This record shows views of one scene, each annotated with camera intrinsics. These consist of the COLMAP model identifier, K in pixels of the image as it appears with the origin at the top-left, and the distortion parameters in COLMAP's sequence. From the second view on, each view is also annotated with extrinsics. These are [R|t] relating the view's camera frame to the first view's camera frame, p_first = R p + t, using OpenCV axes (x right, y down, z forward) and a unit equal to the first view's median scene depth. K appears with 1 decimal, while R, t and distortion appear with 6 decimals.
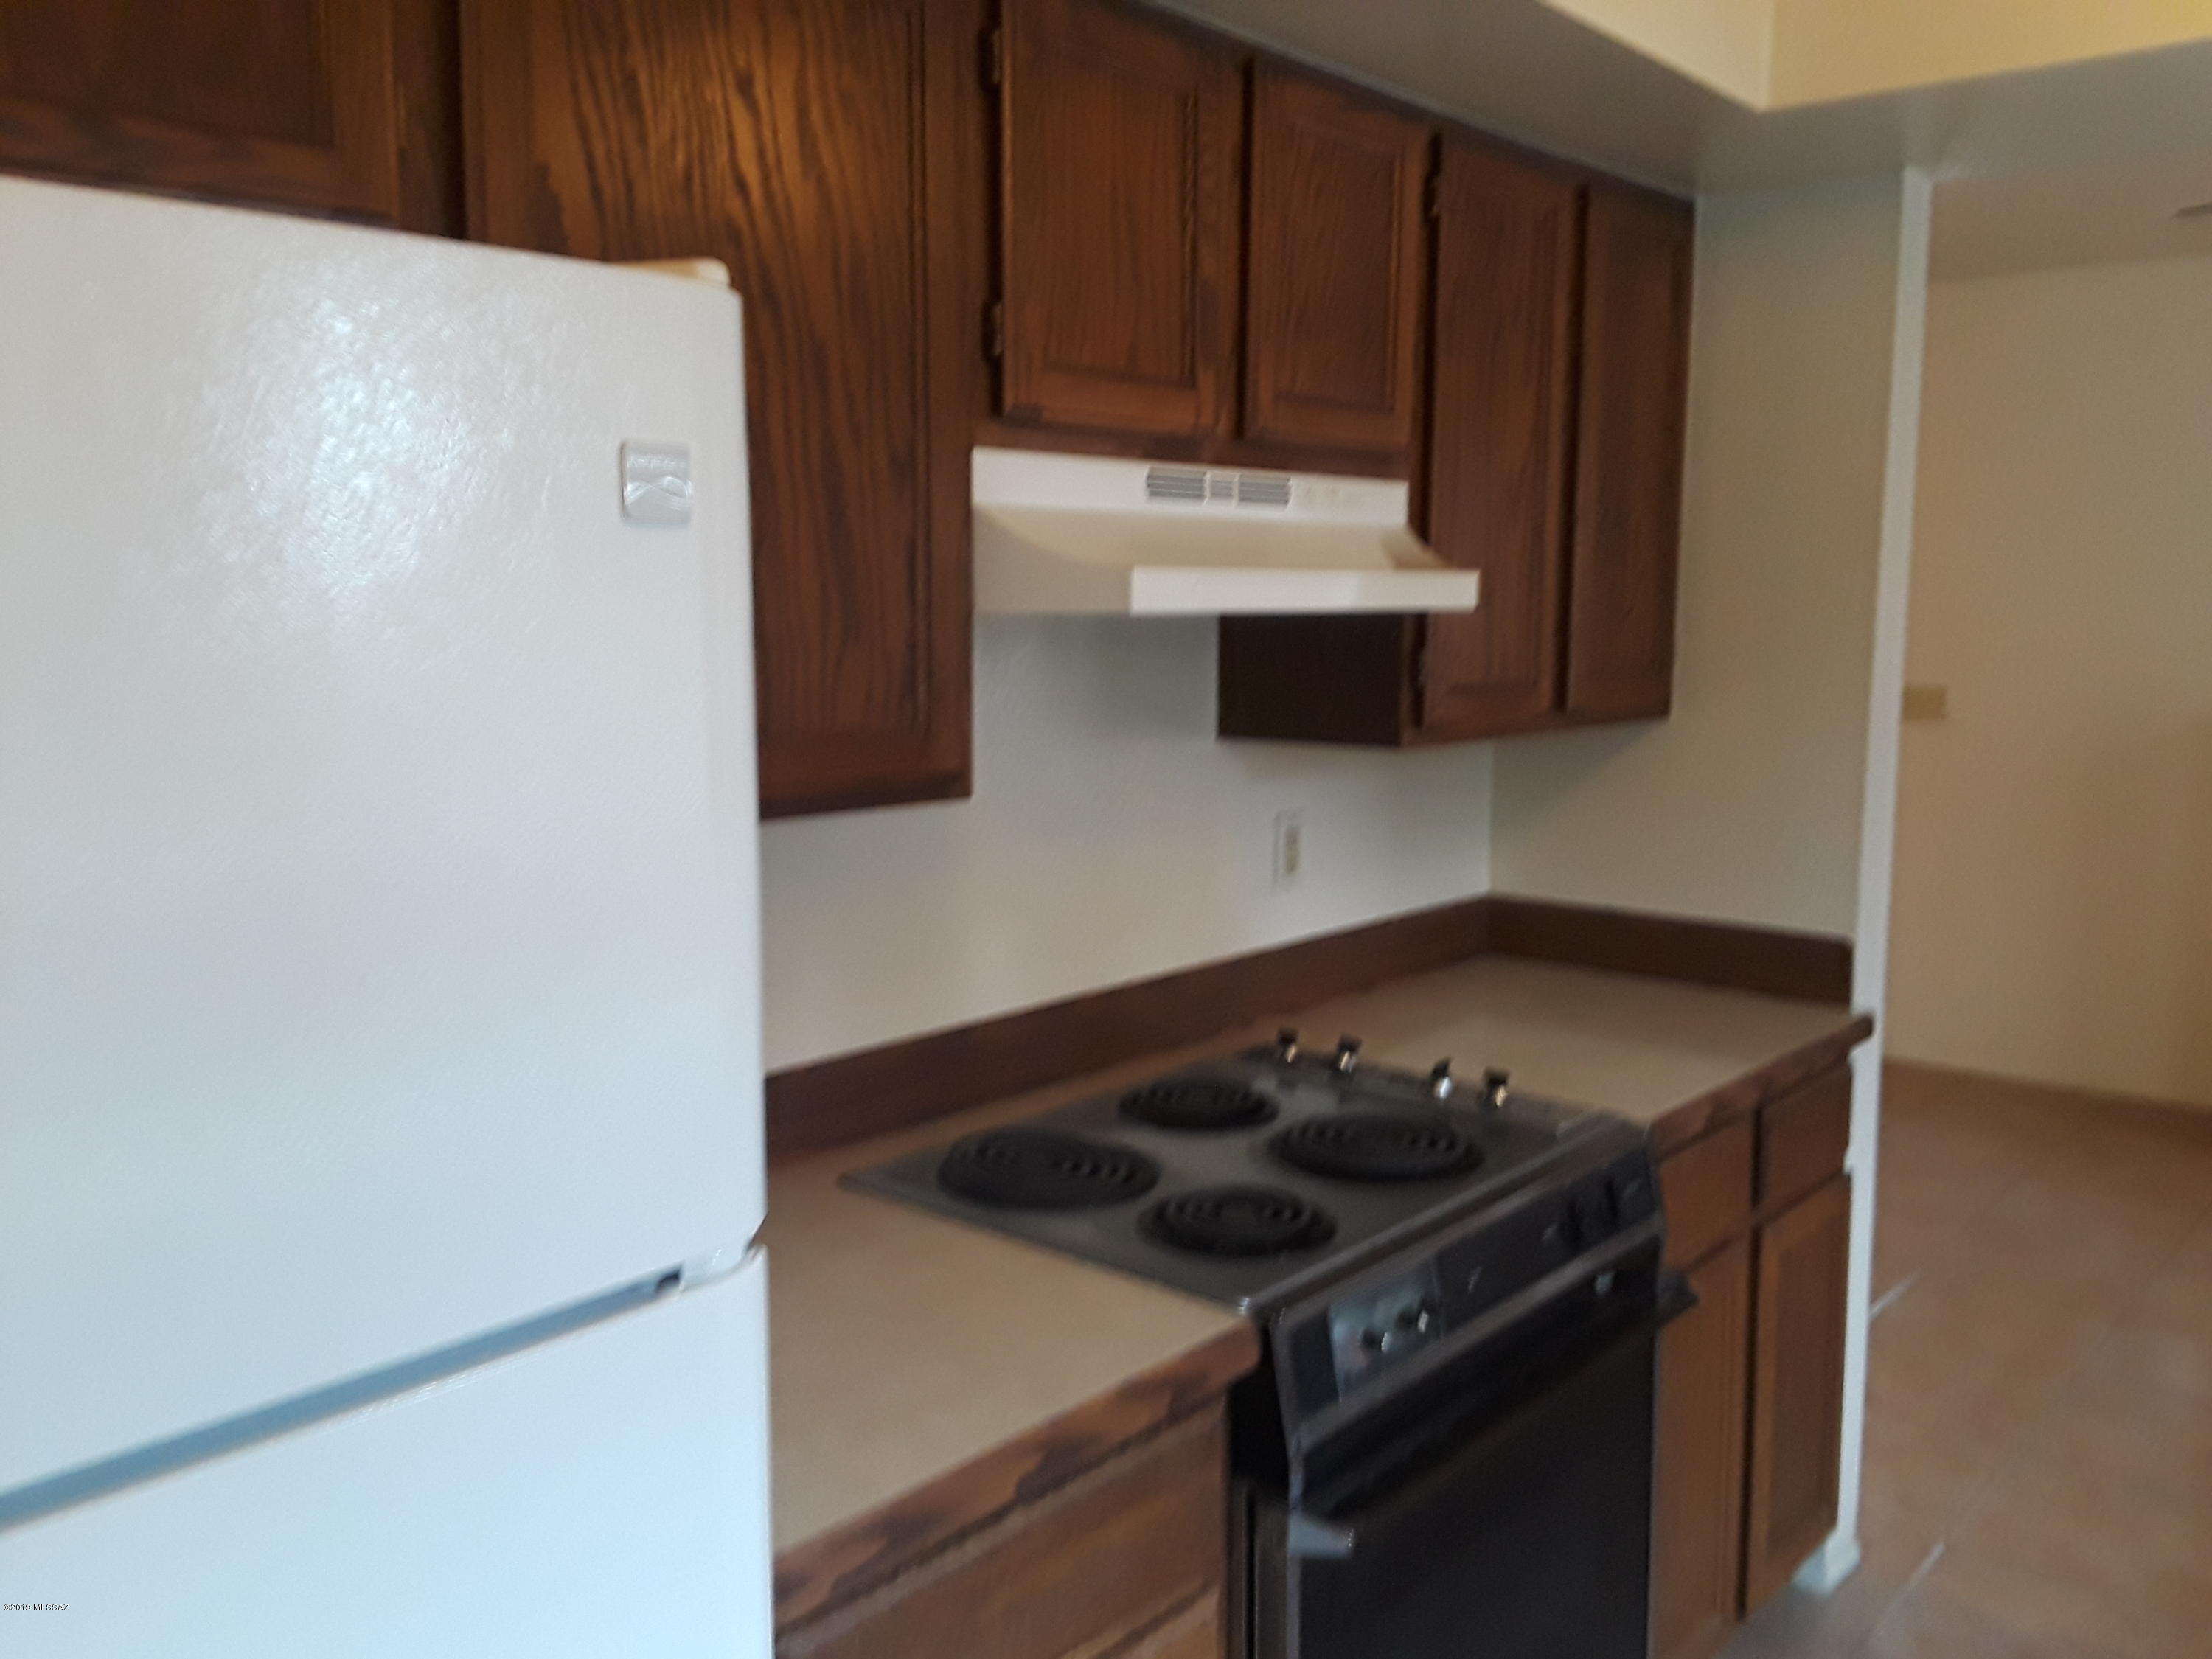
lens RADIAL K [[1804.6, 0, 1106.0], [0, 1804.6, 829.5], [0, 0, 1]] dist [0.117676, -0.177053]
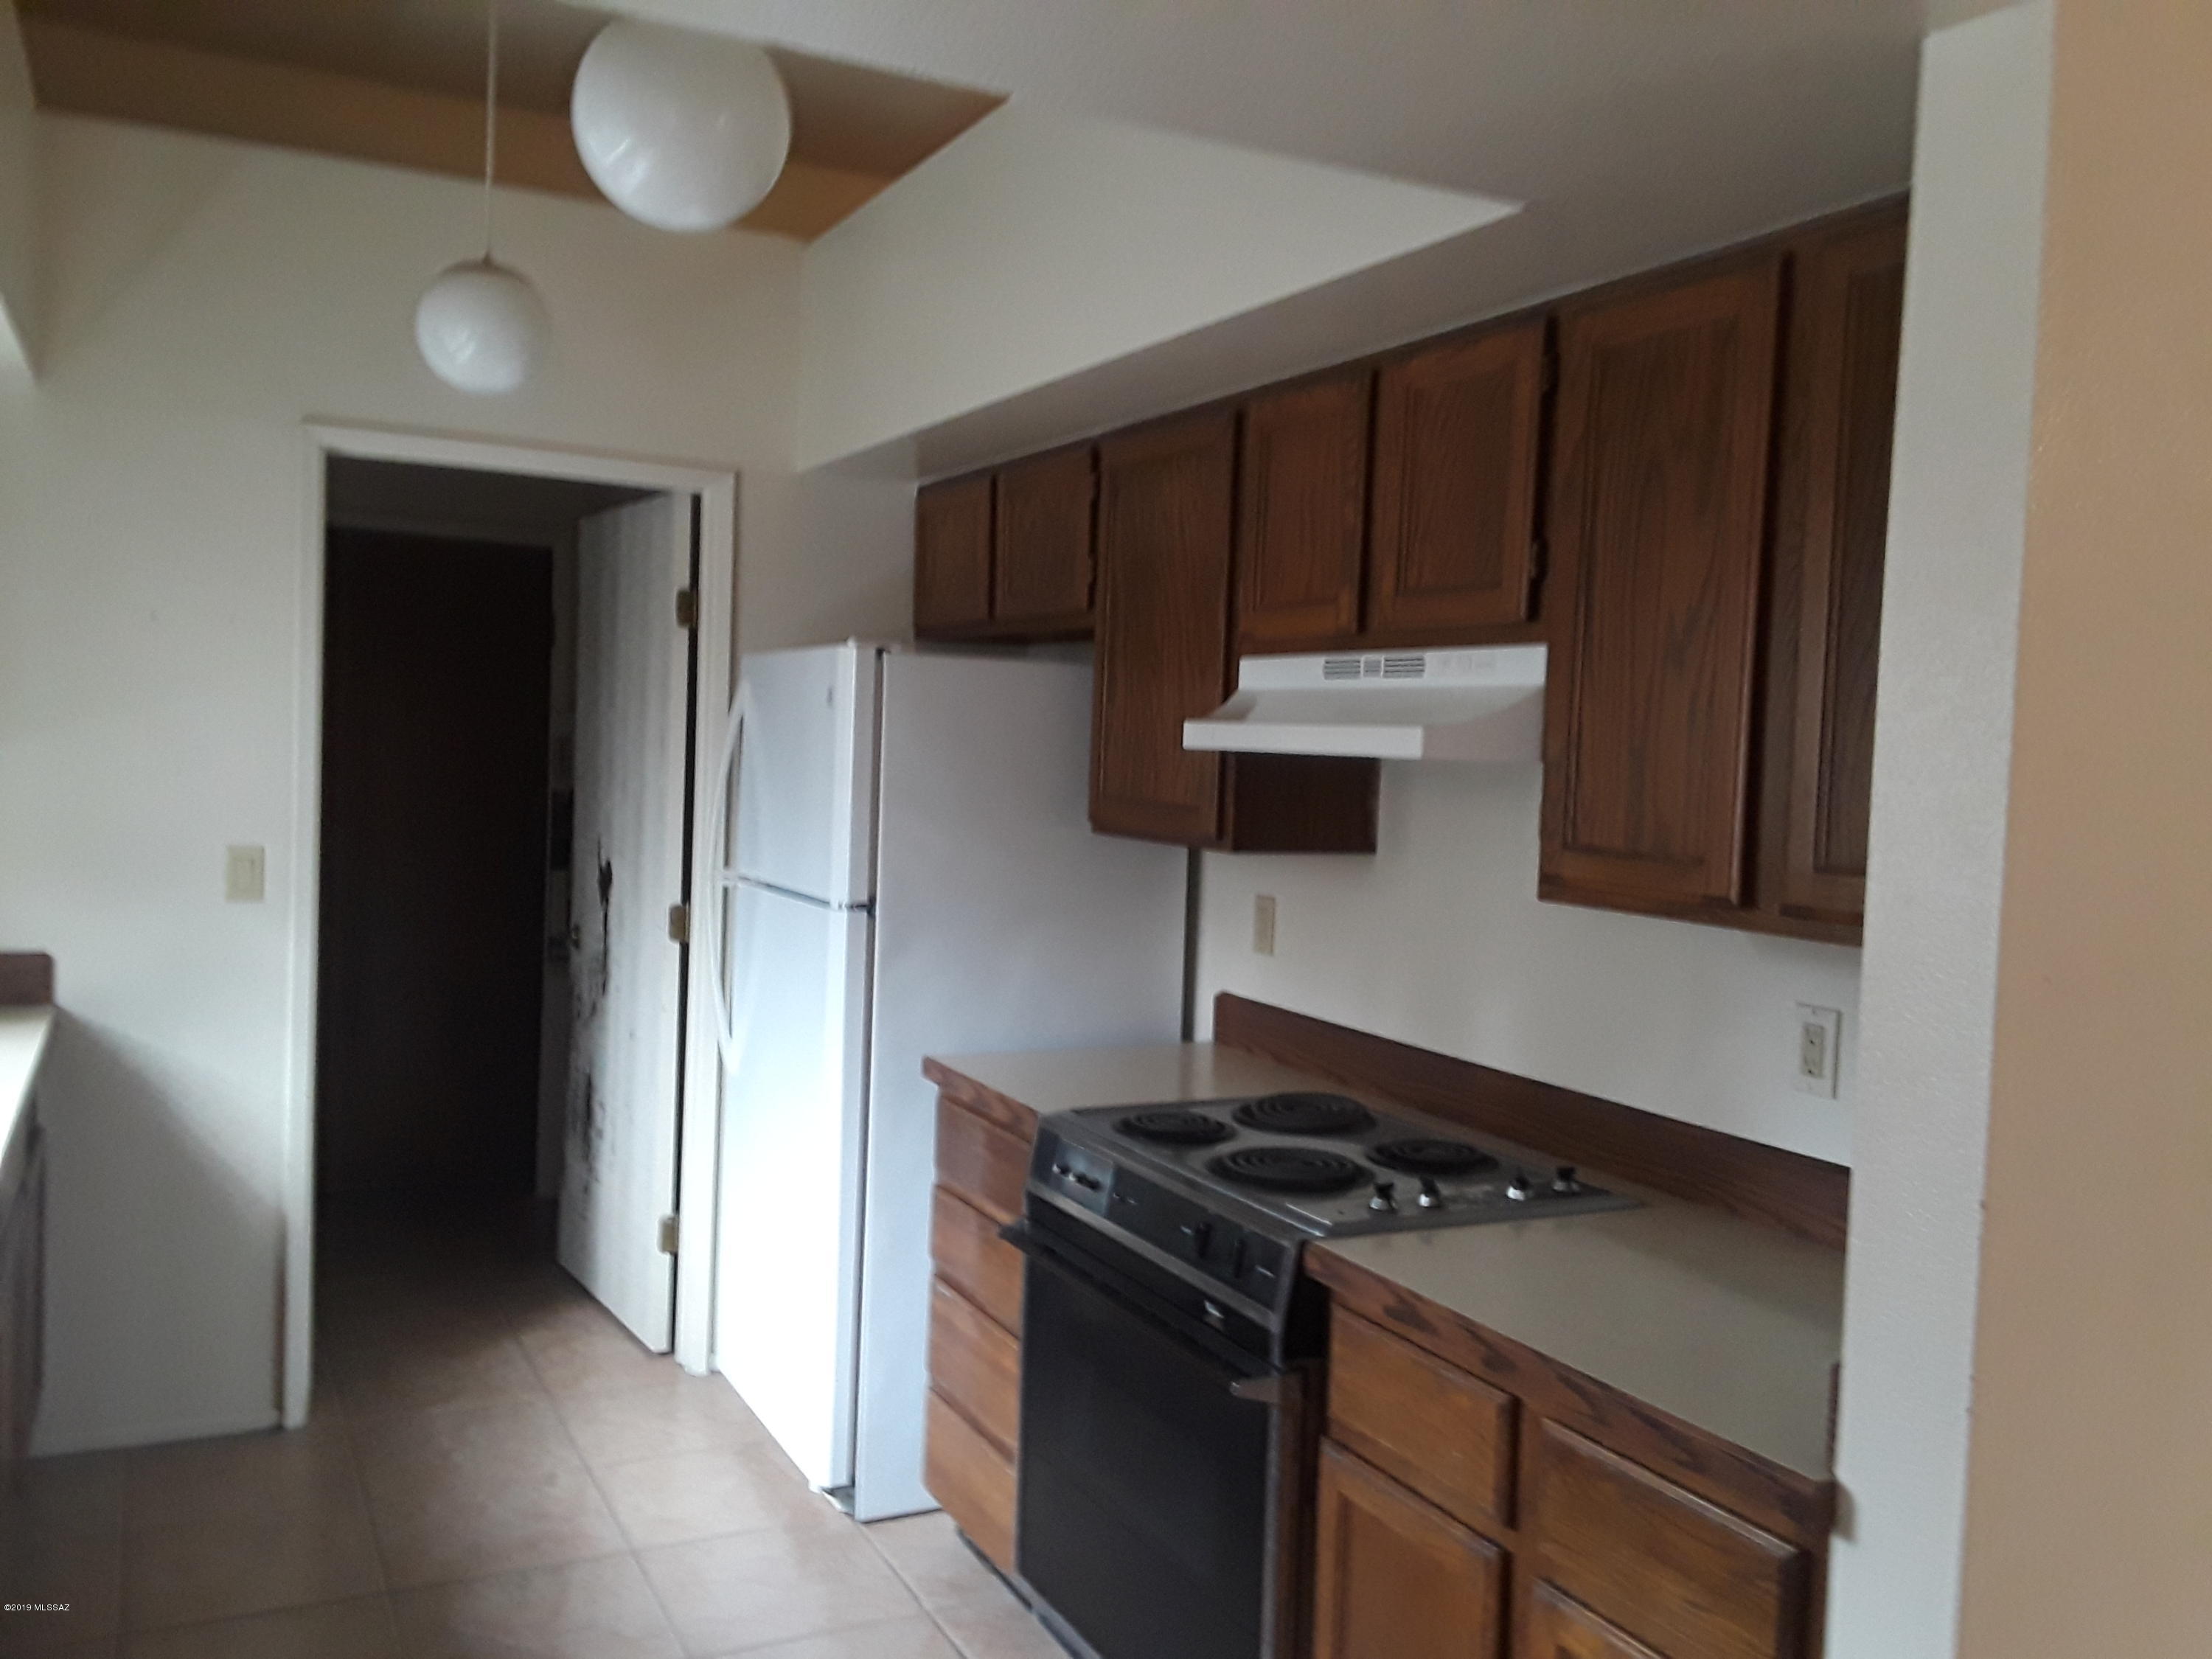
lens RADIAL K [[1804.6, 0, 1106.0], [0, 1804.6, 829.5], [0, 0, 1]] dist [0.117676, -0.177053]
pose [[-0.381515, 0.022293, -0.924094, 1.382217], [-0.166921, 0.981613, 0.092594, -0.161057], [0.909167, 0.189576, -0.370779, 1.340967]]
